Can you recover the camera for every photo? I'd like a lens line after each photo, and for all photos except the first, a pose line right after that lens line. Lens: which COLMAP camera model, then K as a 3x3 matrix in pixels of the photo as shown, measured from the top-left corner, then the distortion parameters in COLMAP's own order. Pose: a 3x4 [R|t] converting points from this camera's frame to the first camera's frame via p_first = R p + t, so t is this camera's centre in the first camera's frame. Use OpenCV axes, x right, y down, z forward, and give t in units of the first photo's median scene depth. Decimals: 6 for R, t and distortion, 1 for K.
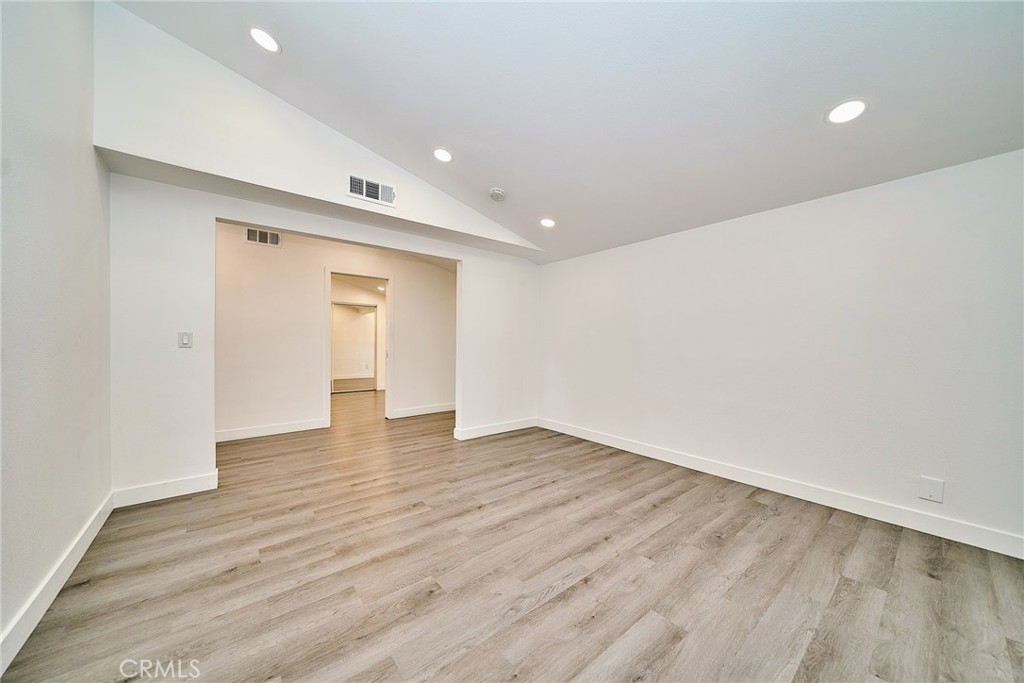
lens RADIAL K [[355.4, 0, 506.0], [0, 355.4, 343.9], [0, 0, 1]] dist [-0.000265, -0.000207]
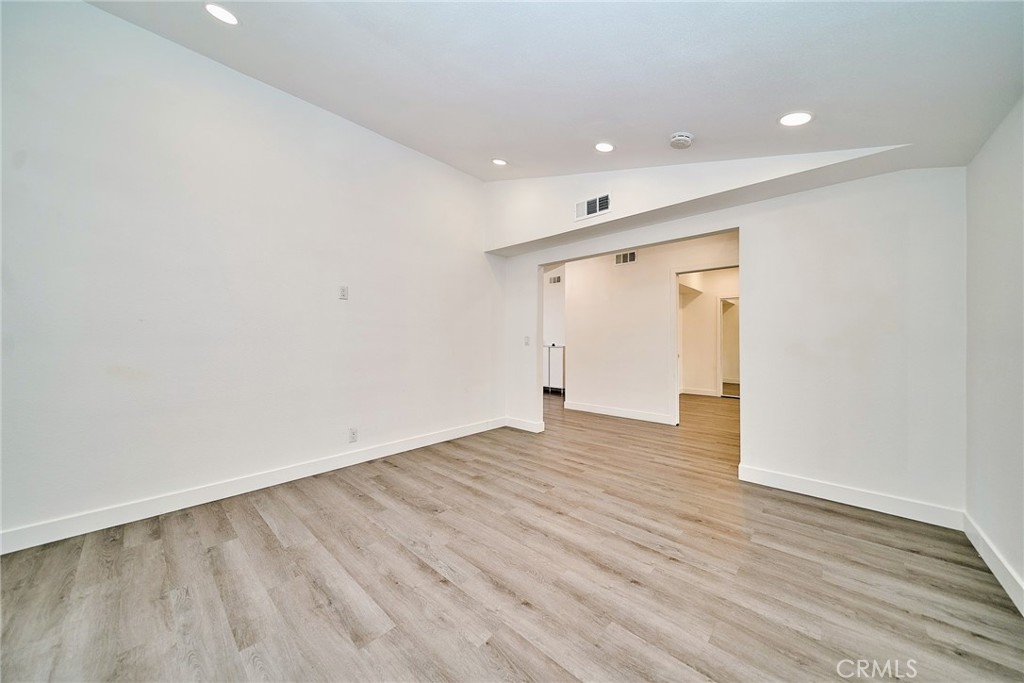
lens RADIAL K [[352.5, 0, 498.5], [0, 352.5, 335.1], [0, 0, 1]] dist [-0.000459, -0.000253]
pose [[0.127539, -0.022076, -0.991588, 0.788414], [-0.005649, 0.999720, -0.022984, 0.002292], [0.991817, 0.008533, 0.127379, 0.652670]]
